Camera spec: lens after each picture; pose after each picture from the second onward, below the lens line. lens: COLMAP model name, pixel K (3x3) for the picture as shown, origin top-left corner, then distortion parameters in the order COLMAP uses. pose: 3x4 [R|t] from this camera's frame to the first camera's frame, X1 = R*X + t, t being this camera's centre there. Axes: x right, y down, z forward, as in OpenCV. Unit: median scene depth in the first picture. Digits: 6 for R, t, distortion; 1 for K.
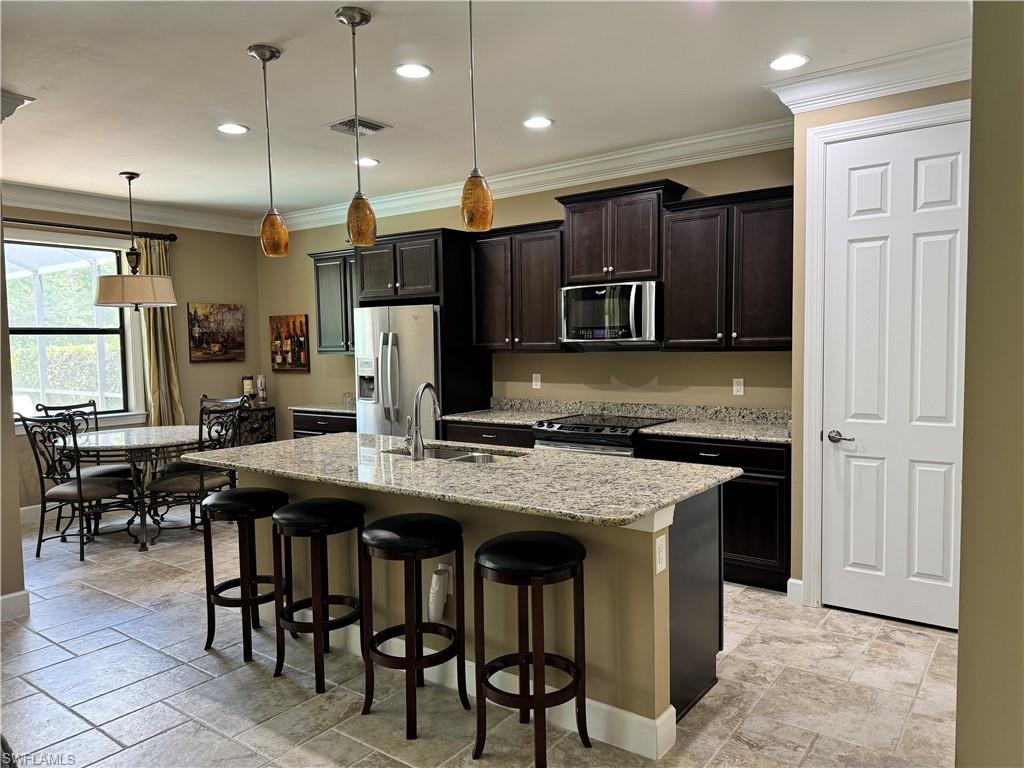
lens RADIAL K [[718.3, 0, 513.1], [0, 718.3, 387.6], [0, 0, 1]] dist [0.059424, -0.058482]
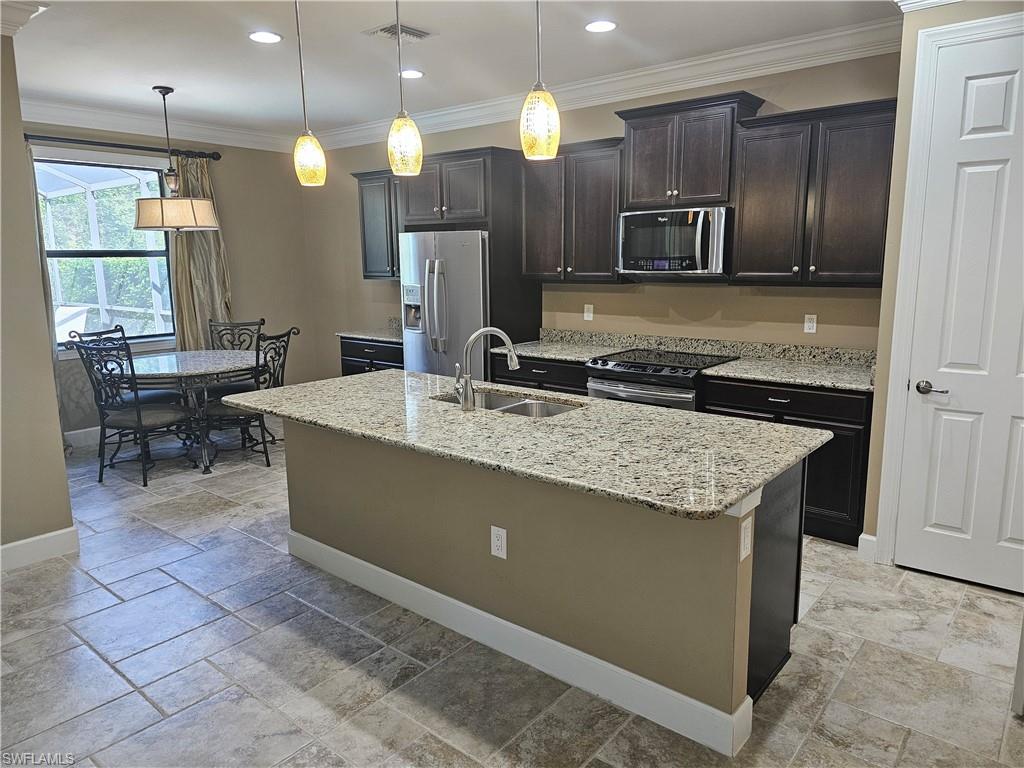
lens RADIAL K [[693.9, 0, 521.4], [0, 693.9, 378.3], [0, 0, 1]] dist [0.046160, -0.033351]
pose [[0.998860, 0.013095, -0.045904, -0.019167], [-0.007886, 0.993691, 0.111878, -0.034188], [0.047079, -0.111389, 0.992661, 0.098812]]
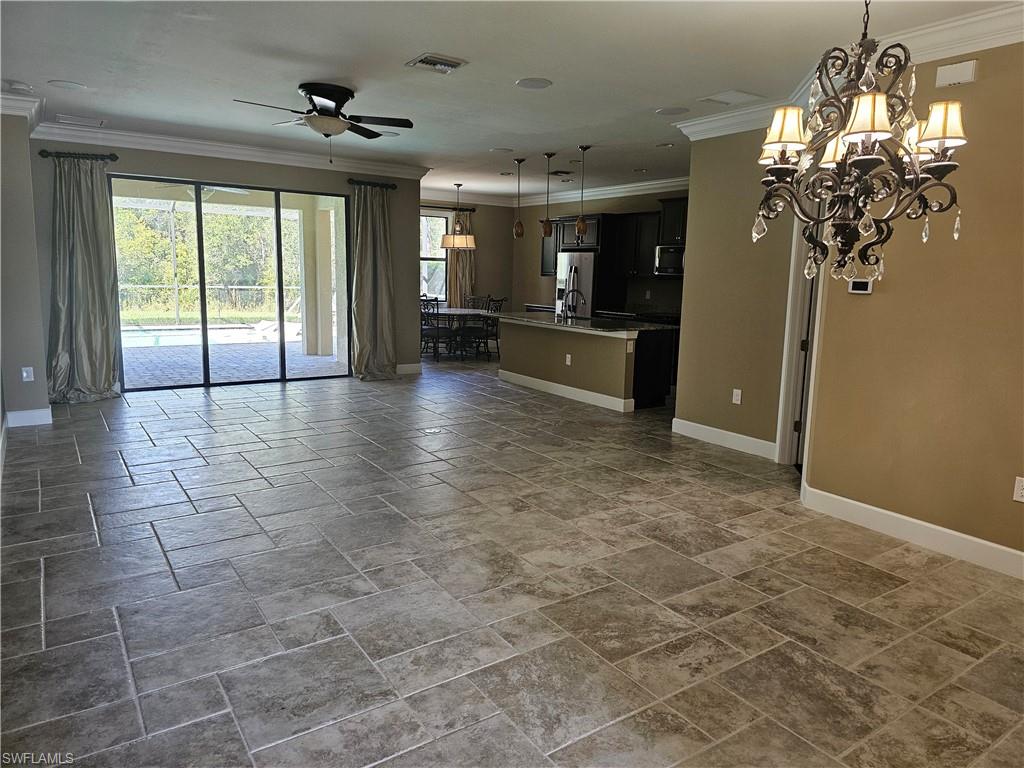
lens RADIAL K [[693.9, 0, 509.6], [0, 693.9, 386.8], [0, 0, 1]] dist [0.046160, -0.033351]
pose [[0.939332, 0.096687, -0.329100, 0.453332], [-0.062488, 0.991631, 0.112979, 0.064865], [0.337269, -0.085560, 0.937512, -1.217059]]
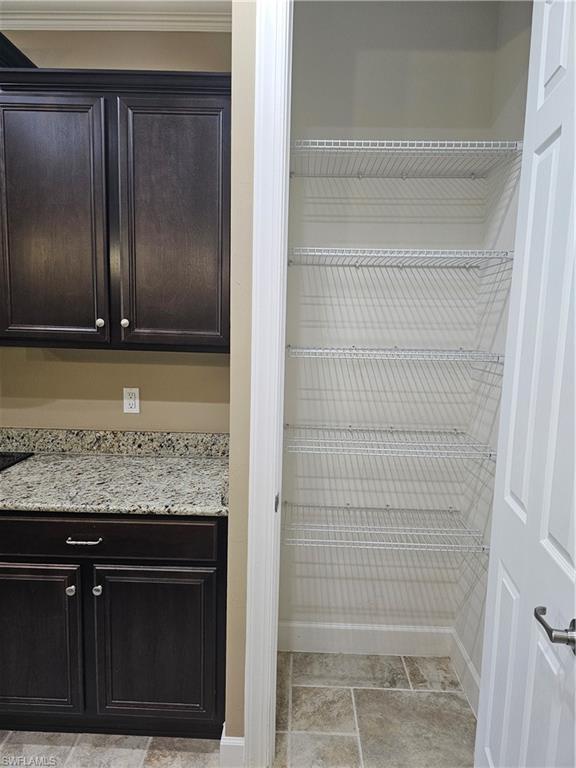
lens RADIAL K [[520.4, 0, 286.4], [0, 520.4, 389.0], [0, 0, 1]] dist [0.046160, -0.033351]
pose [[0.821087, -0.037108, 0.569596, 0.181852], [-0.000812, 0.997808, 0.066175, -0.051167], [-0.570803, -0.054798, 0.819257, 0.613600]]
